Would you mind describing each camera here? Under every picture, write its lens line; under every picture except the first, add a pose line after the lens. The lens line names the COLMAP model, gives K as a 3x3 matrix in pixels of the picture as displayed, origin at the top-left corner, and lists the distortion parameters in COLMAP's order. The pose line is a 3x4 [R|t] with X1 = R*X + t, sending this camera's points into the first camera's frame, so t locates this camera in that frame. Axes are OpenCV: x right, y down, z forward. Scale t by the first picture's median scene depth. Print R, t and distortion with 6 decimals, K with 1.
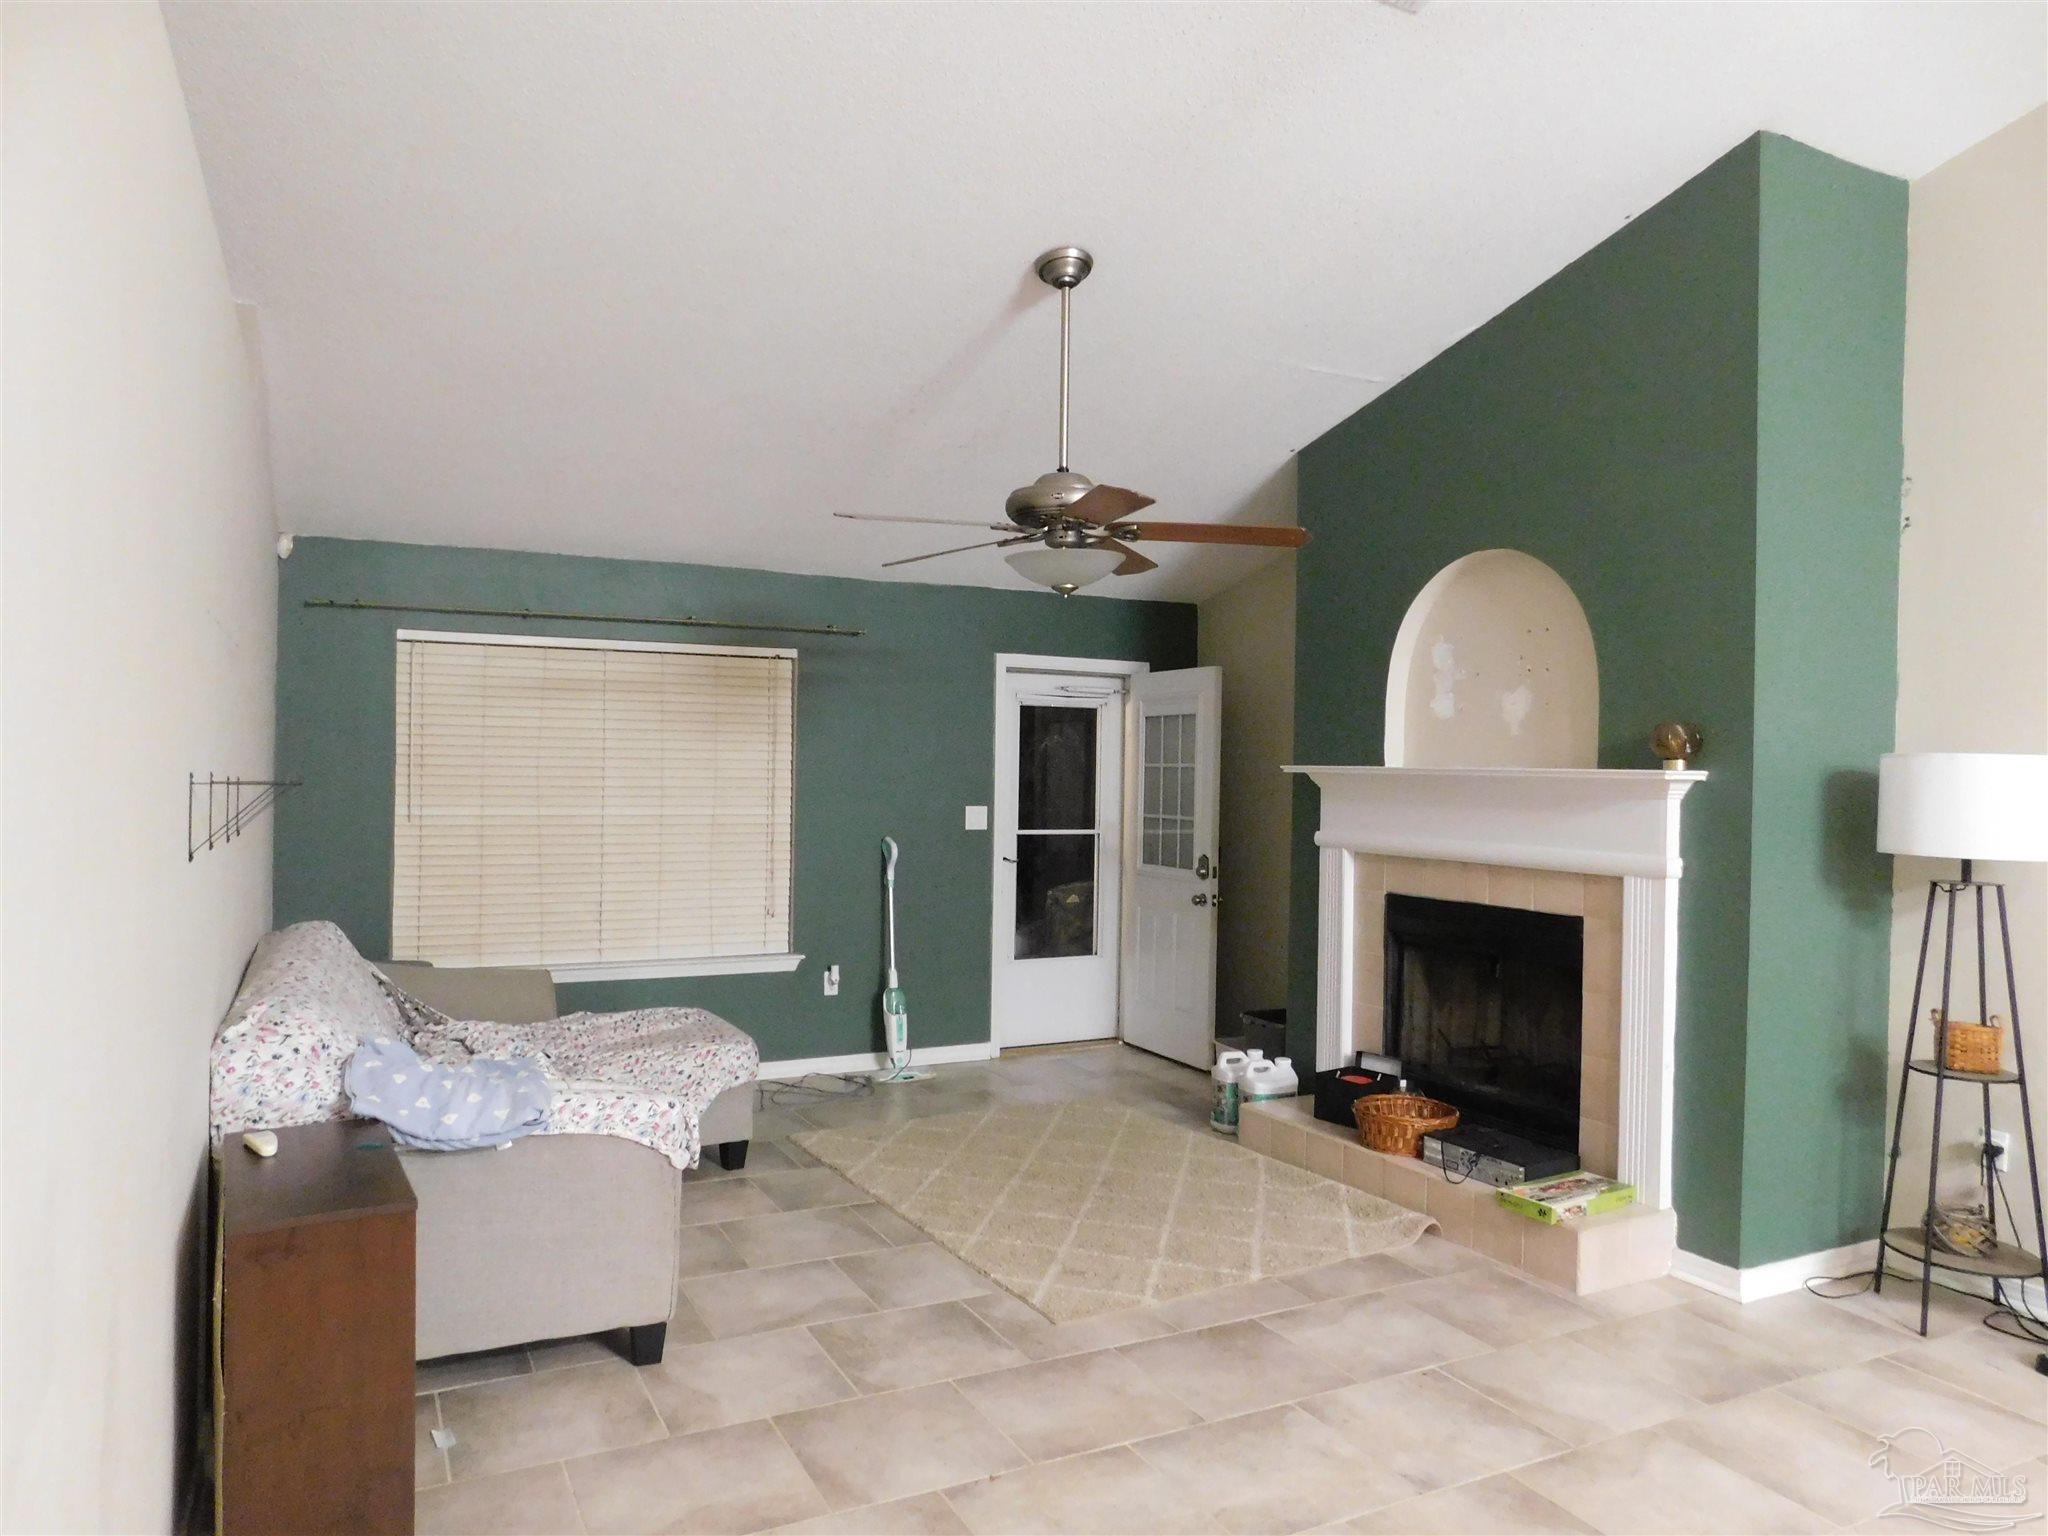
lens RADIAL K [[1376.8, 0, 1024.8], [0, 1376.8, 759.1], [0, 0, 1]] dist [-0.050858, 0.000348]
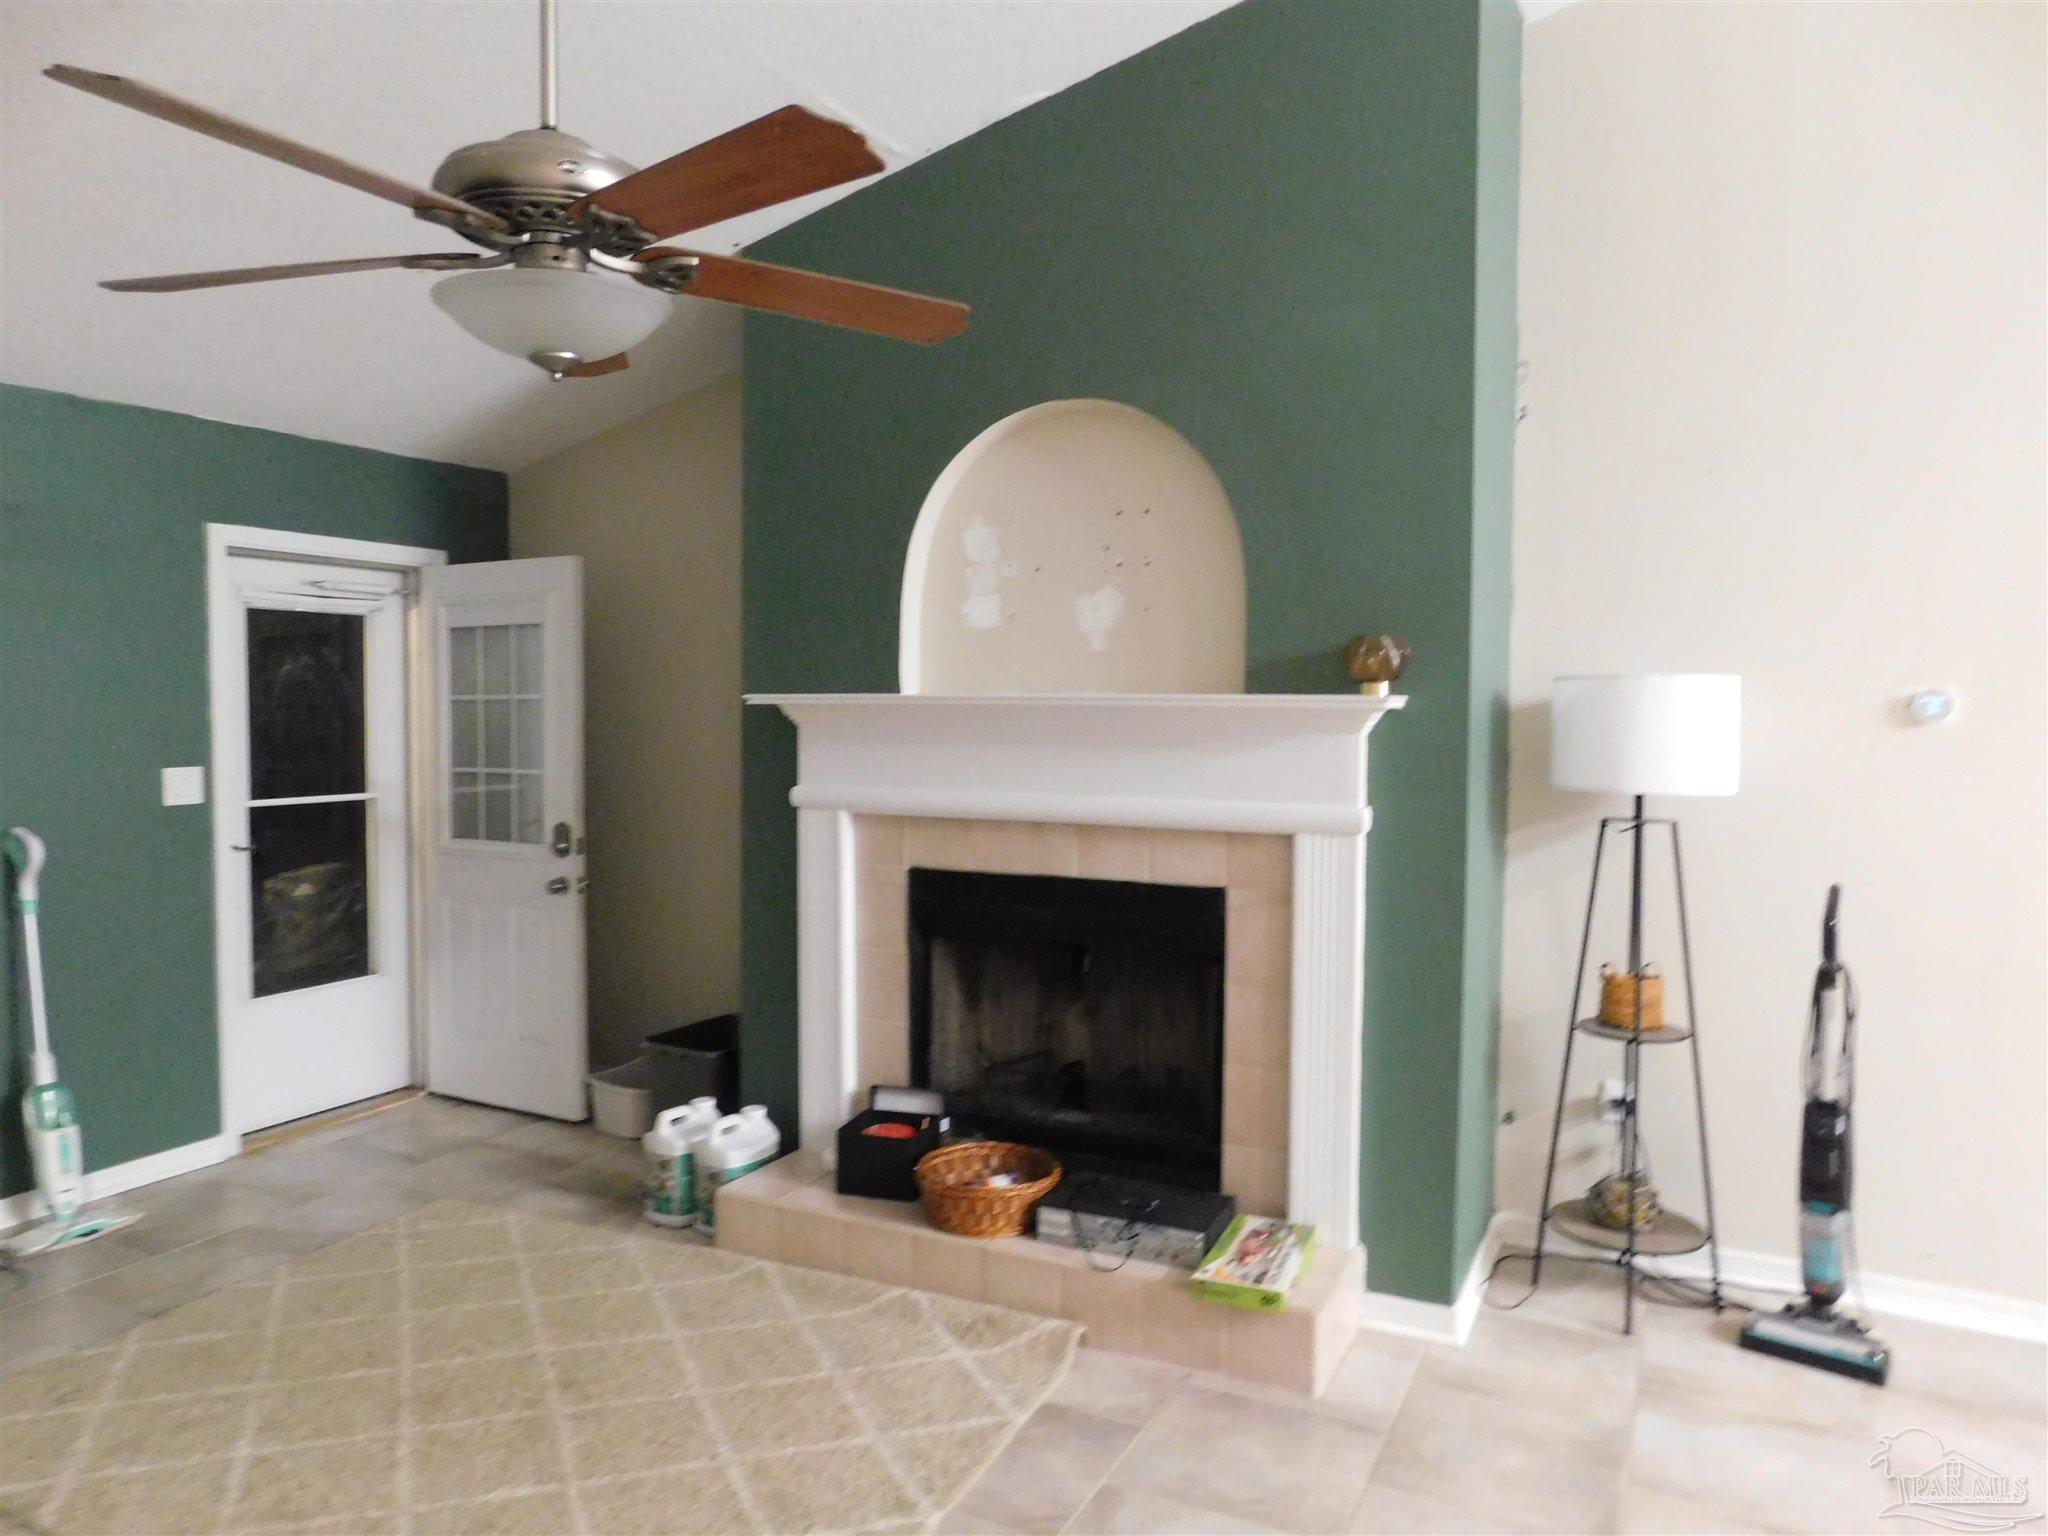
lens RADIAL K [[1359.5, 0, 1028.2], [0, 1359.5, 762.7], [0, 0, 1]] dist [-0.077286, 0.066894]
pose [[0.808740, -0.039030, 0.586870, -0.105143], [0.007150, 0.998375, 0.056544, 0.001252], [-0.588123, -0.041533, 0.807704, 0.379553]]
